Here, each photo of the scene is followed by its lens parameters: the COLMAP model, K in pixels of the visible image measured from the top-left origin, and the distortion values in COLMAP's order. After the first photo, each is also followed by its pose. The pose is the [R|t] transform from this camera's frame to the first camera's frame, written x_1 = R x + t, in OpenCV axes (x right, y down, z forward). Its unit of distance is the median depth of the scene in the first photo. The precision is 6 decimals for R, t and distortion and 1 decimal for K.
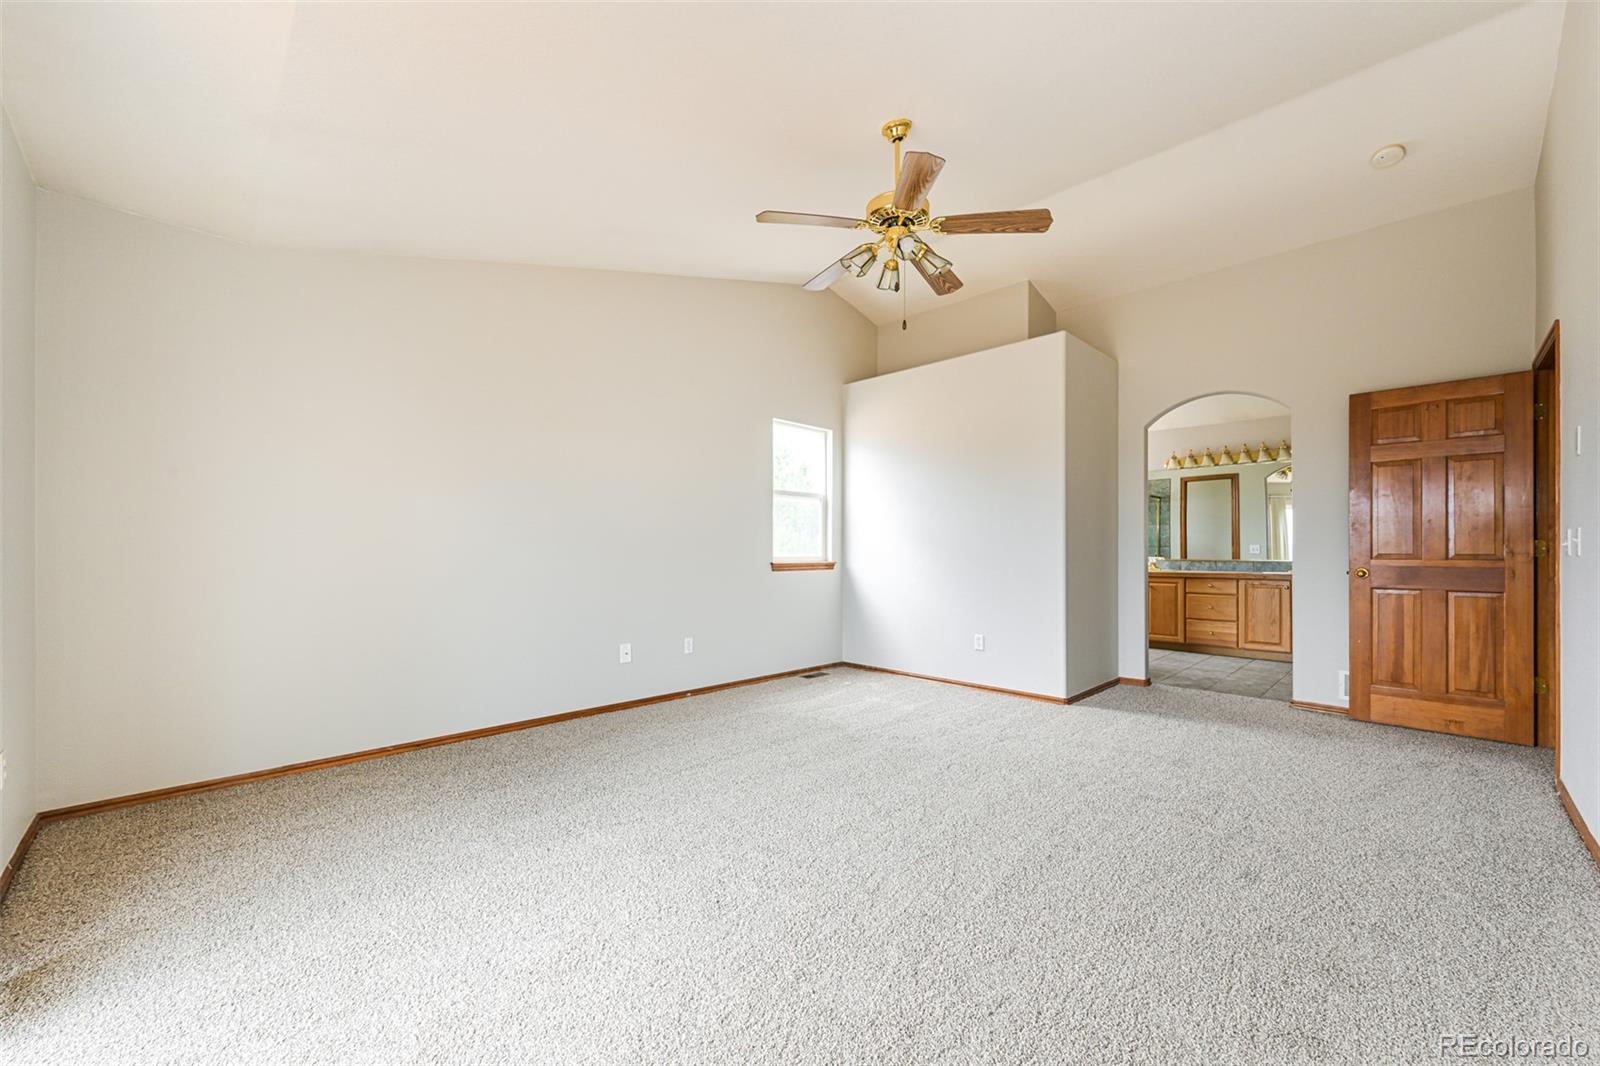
lens RADIAL K [[627.5, 0, 795.0], [0, 627.5, 541.8], [0, 0, 1]] dist [0.000509, -0.000556]
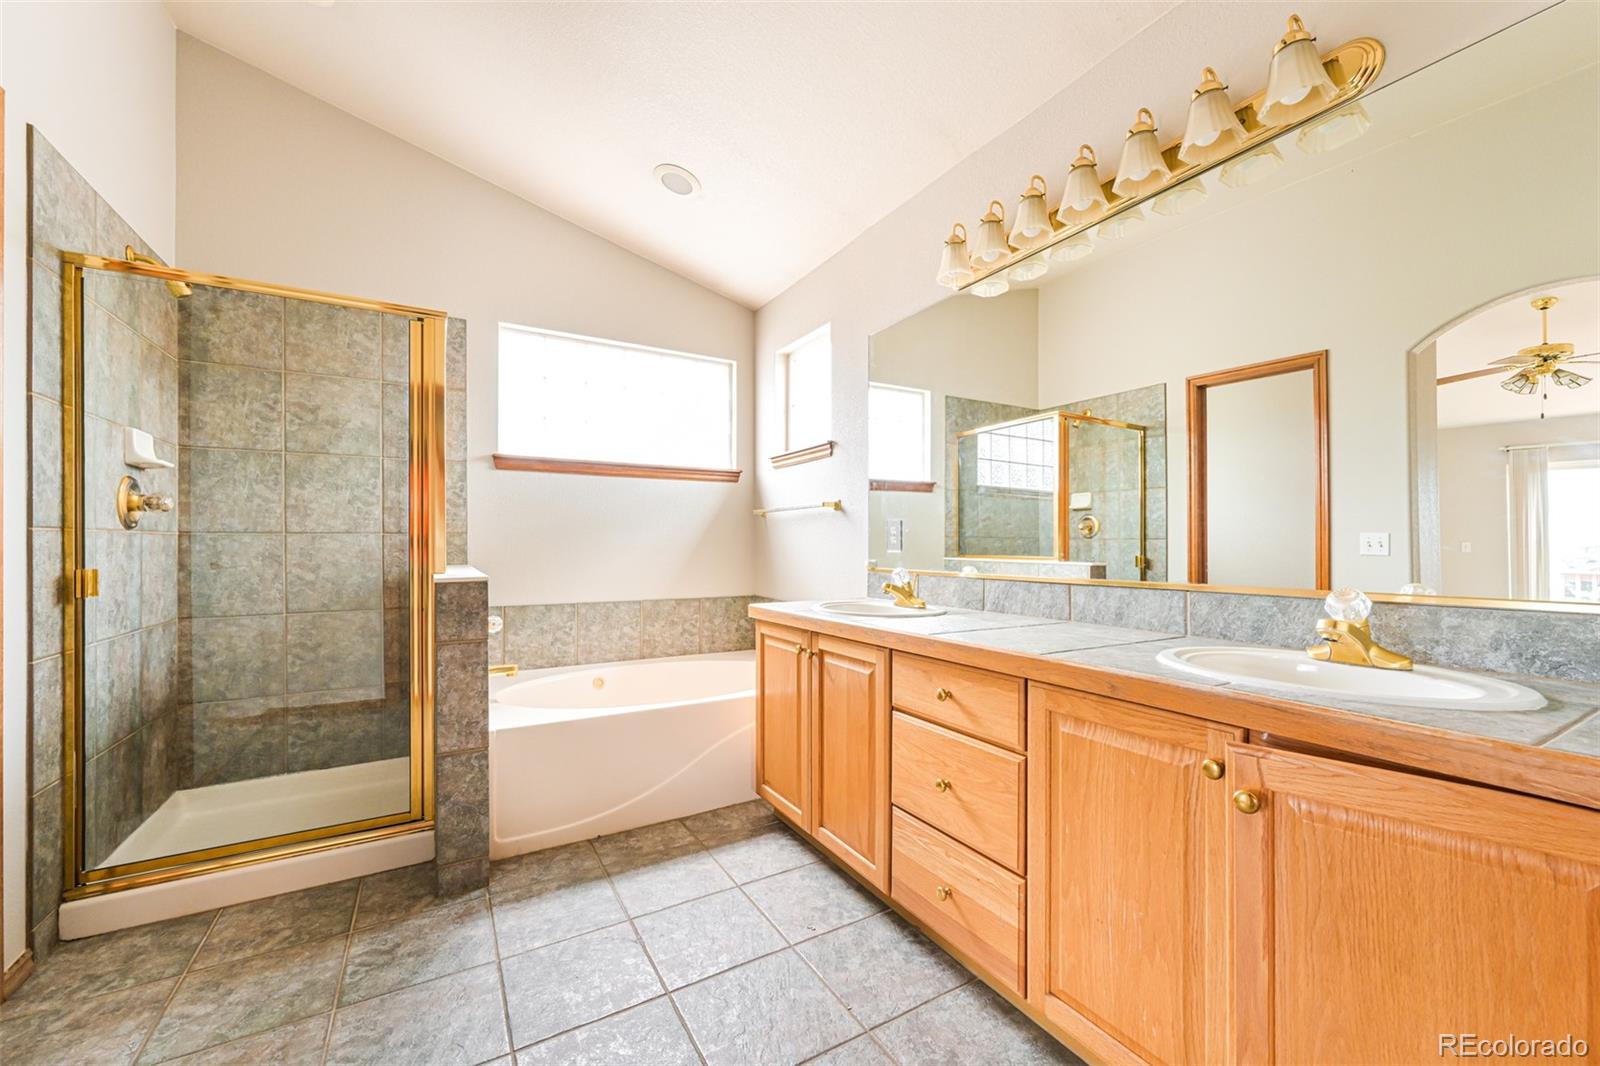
lens RADIAL K [[627.5, 0, 802.6], [0, 627.5, 536.9], [0, 0, 1]] dist [0.000509, -0.000556]
pose [[0.972003, -0.000380, -0.234970, 0.642682], [0.000661, 0.999999, 0.001121, 0.009057], [0.234969, -0.001245, 0.972002, 0.726073]]
